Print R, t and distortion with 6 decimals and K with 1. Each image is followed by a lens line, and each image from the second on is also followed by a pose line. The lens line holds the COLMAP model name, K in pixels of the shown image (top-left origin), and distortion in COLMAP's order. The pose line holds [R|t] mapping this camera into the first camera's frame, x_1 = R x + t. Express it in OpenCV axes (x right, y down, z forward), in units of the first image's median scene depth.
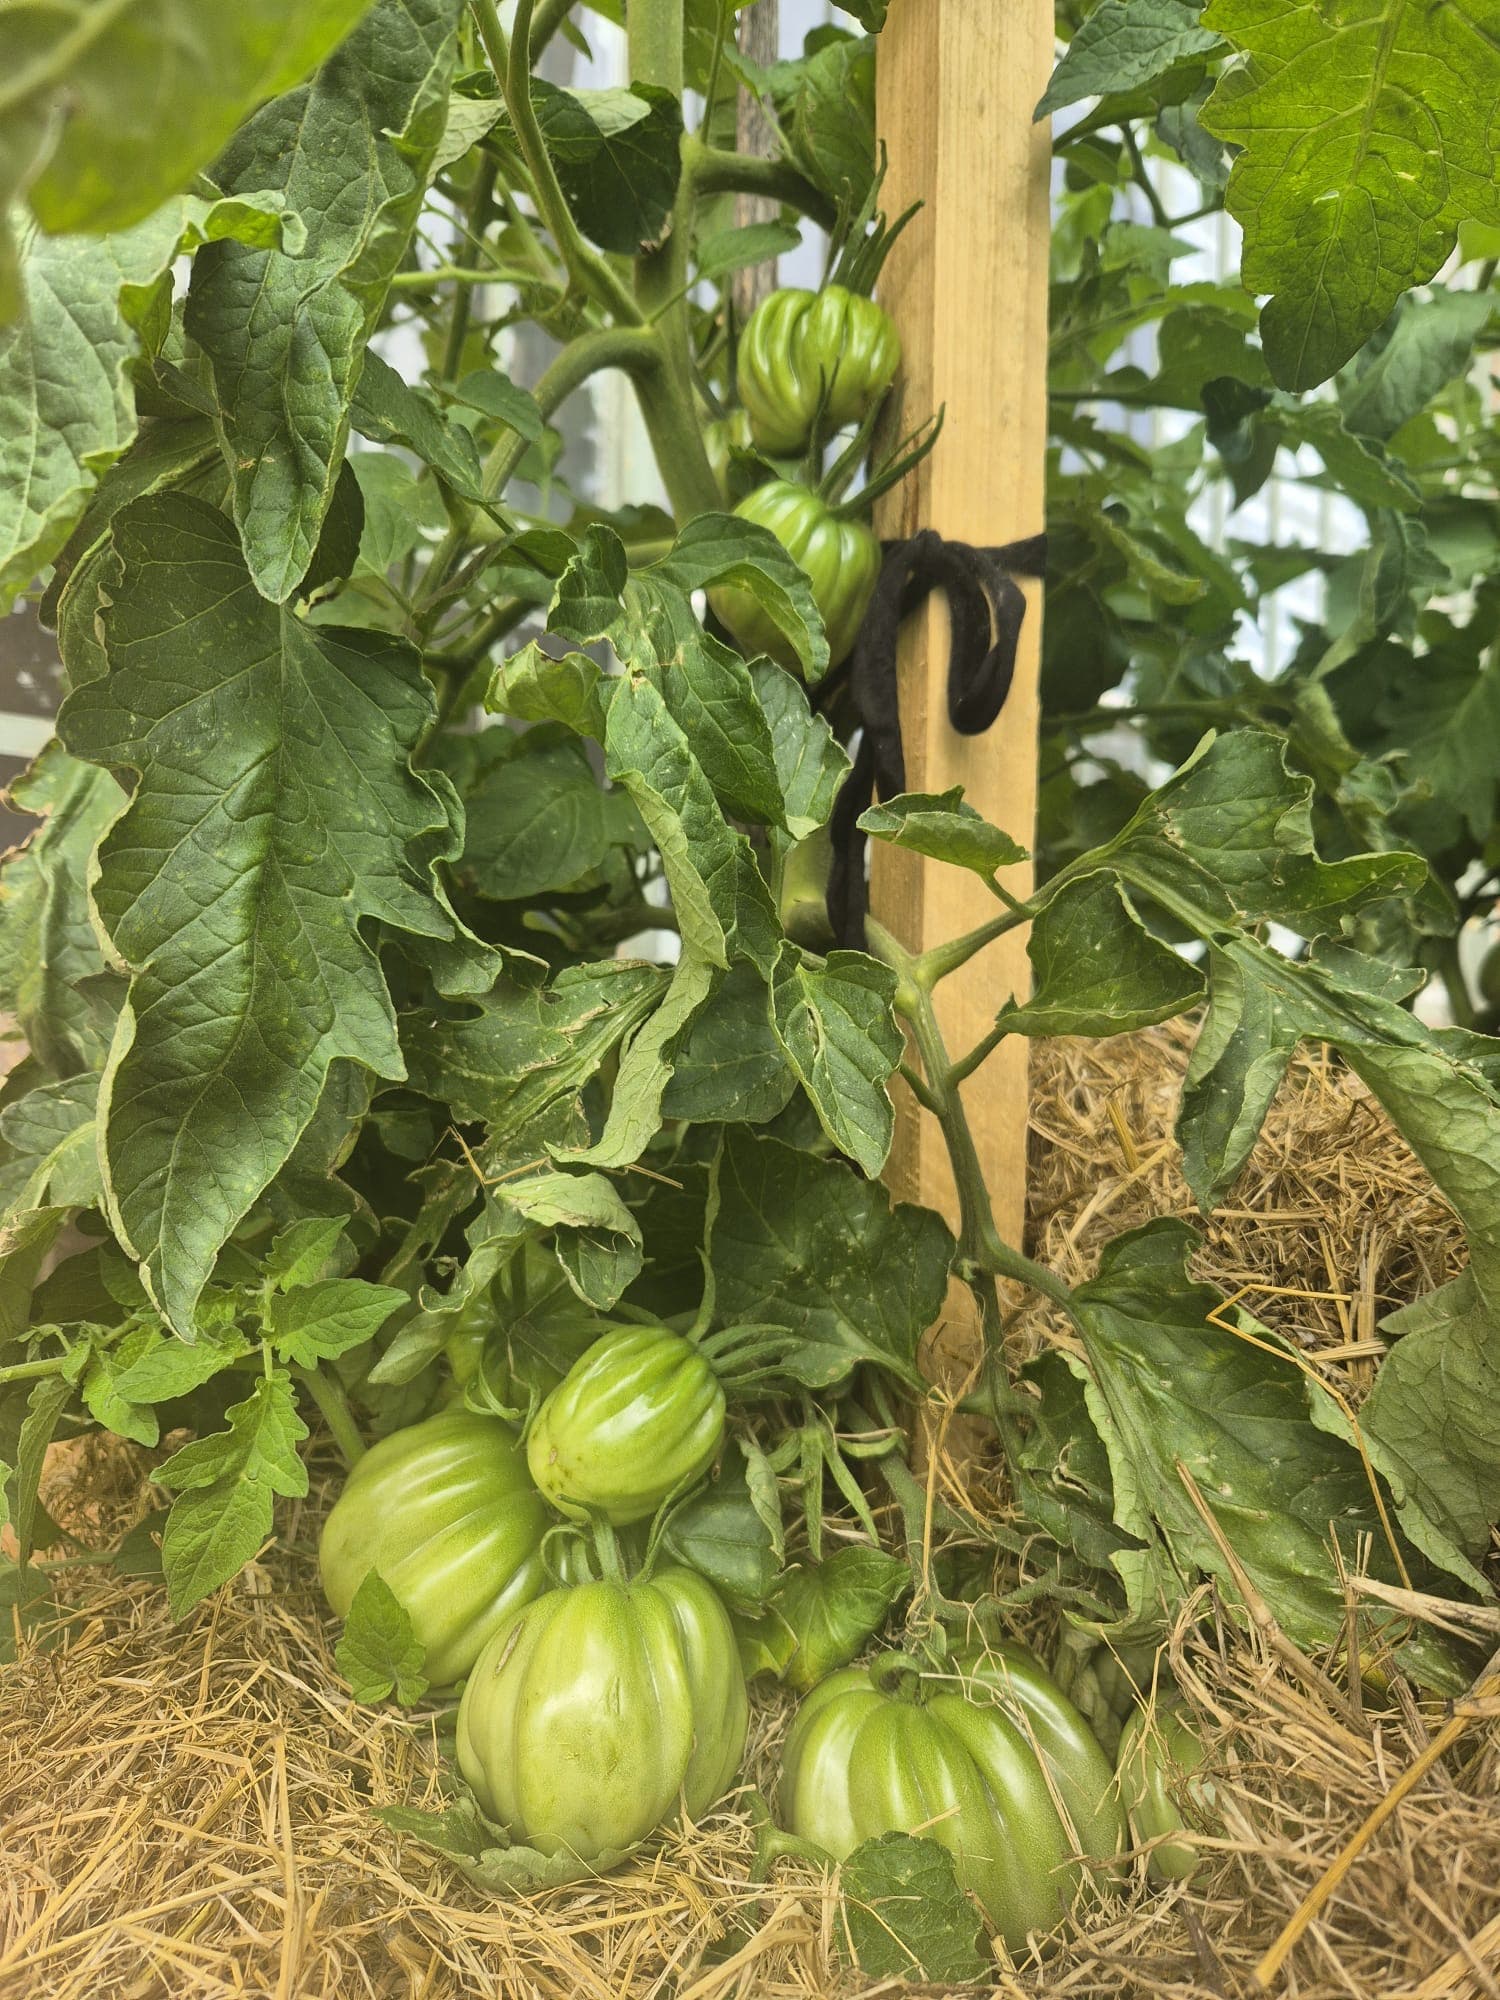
lens RADIAL K [[1400.3, 0, 735.0], [0, 1400.3, 998.6], [0, 0, 1]] dist [0.048600, -0.049885]
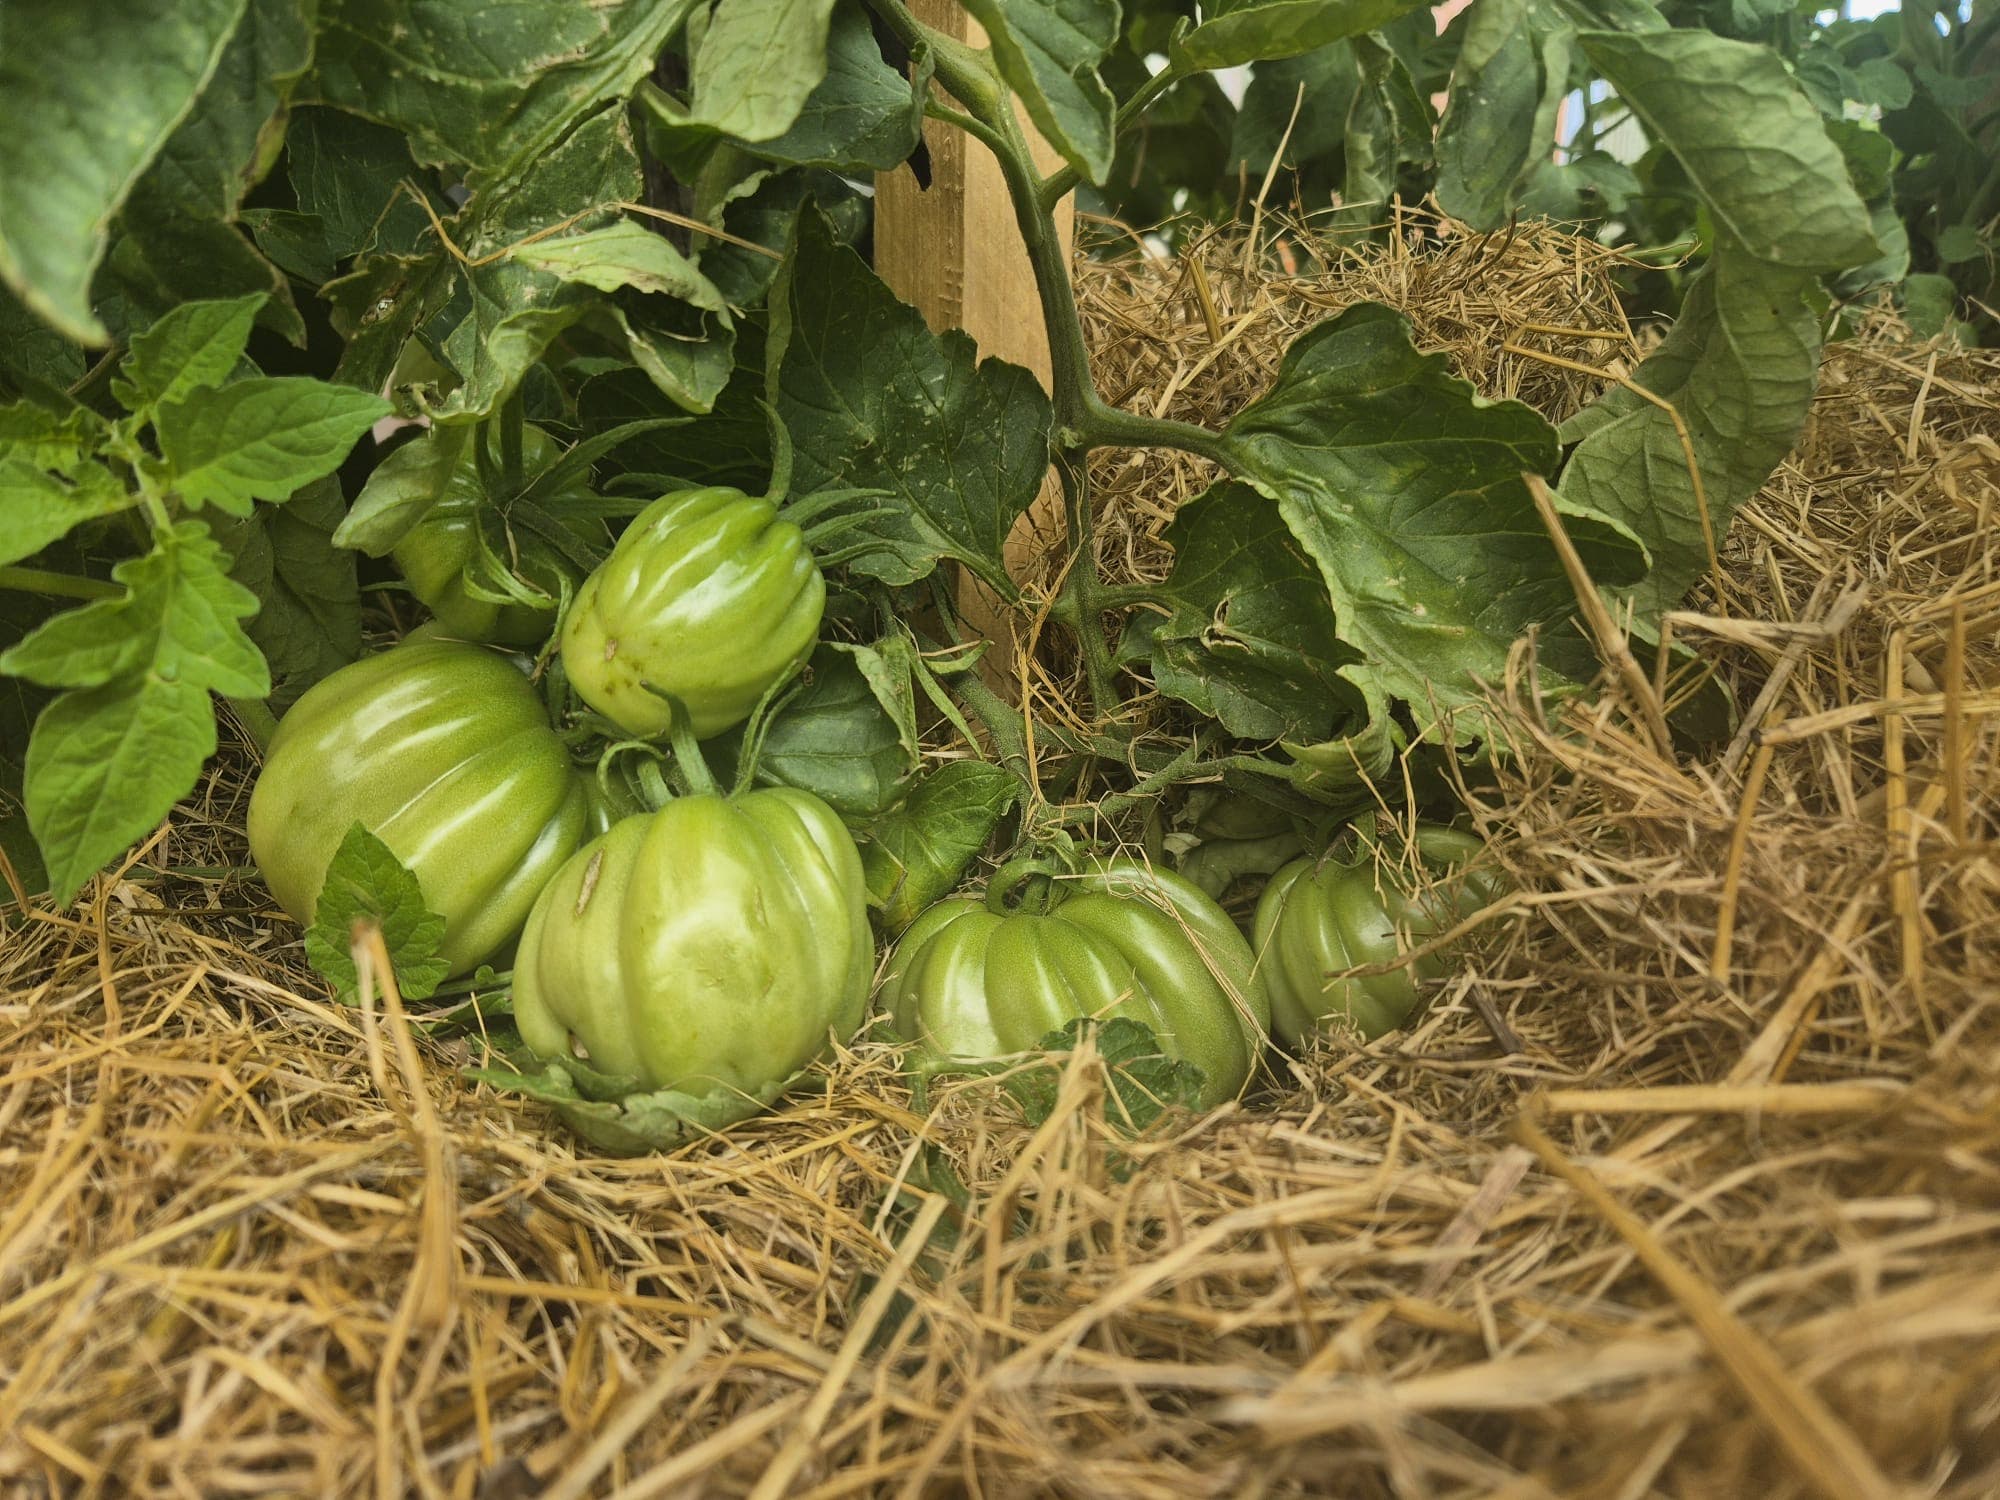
lens RADIAL K [[1400.3, 0, 1011.7], [0, 1400.3, 750.9], [0, 0, 1]] dist [0.048600, -0.049885]
pose [[0.935562, -0.083432, 0.343167, -0.193554], [0.008003, 0.976453, 0.215580, 0.222169], [-0.353073, -0.198942, 0.914200, 0.237070]]
